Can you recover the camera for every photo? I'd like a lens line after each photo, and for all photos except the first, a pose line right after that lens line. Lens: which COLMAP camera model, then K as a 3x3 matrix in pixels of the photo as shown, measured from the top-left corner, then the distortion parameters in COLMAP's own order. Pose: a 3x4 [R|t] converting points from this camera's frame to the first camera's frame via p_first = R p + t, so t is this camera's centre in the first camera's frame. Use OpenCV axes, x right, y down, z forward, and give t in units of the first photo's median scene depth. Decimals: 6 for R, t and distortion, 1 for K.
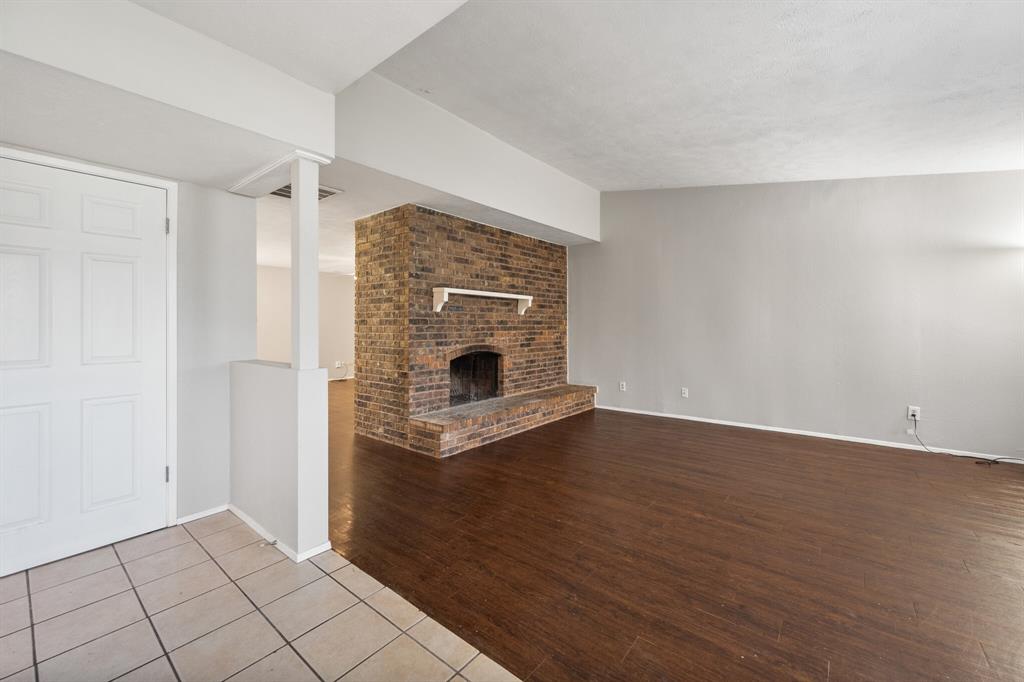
lens RADIAL K [[410.2, 0, 515.5], [0, 410.2, 319.2], [0, 0, 1]] dist [0.001402, -0.000972]
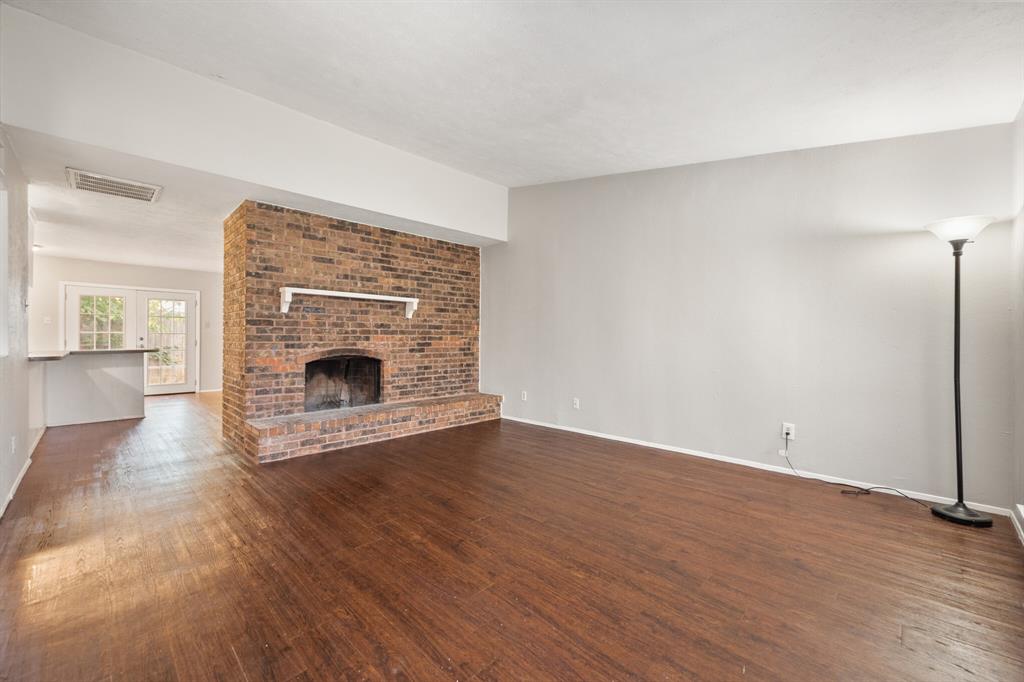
lens RADIAL K [[410.2, 0, 513.6], [0, 410.2, 337.1], [0, 0, 1]] dist [0.001402, -0.000972]
pose [[0.995602, 0.007289, -0.093404, 0.373211], [-0.005908, 0.999869, 0.015044, 0.018381], [0.093501, -0.014426, 0.995515, 0.077419]]
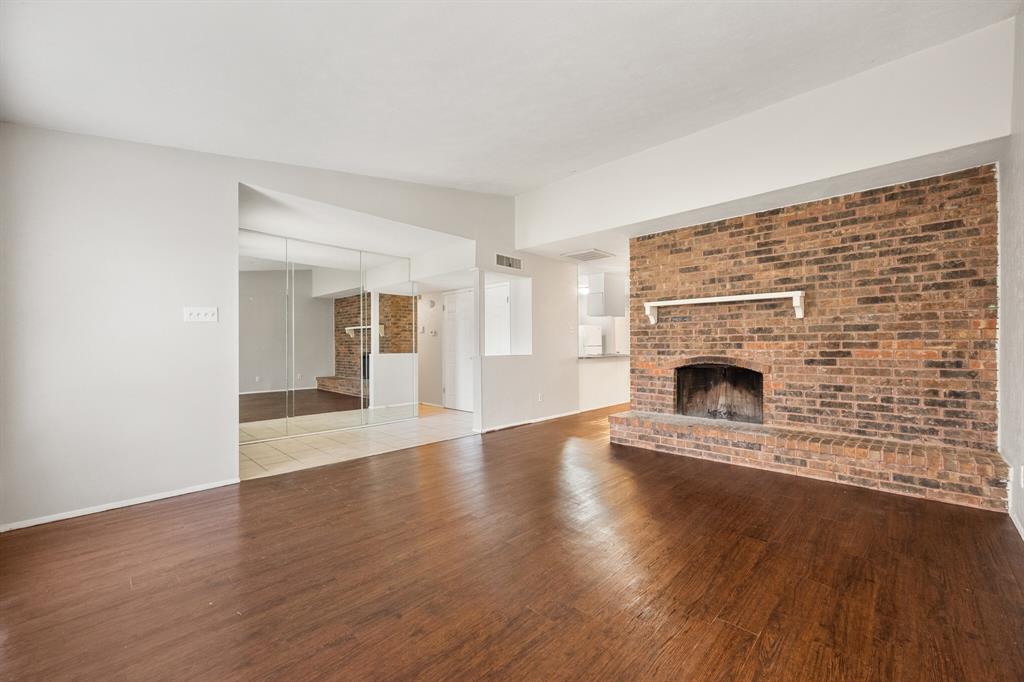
lens RADIAL K [[410.2, 0, 518.4], [0, 410.2, 343.2], [0, 0, 1]] dist [0.001402, -0.000972]
pose [[-0.077866, -0.001760, -0.996962, 0.817207], [0.022657, 0.999737, -0.003534, 0.025411], [0.996706, -0.022864, -0.077806, 0.615202]]
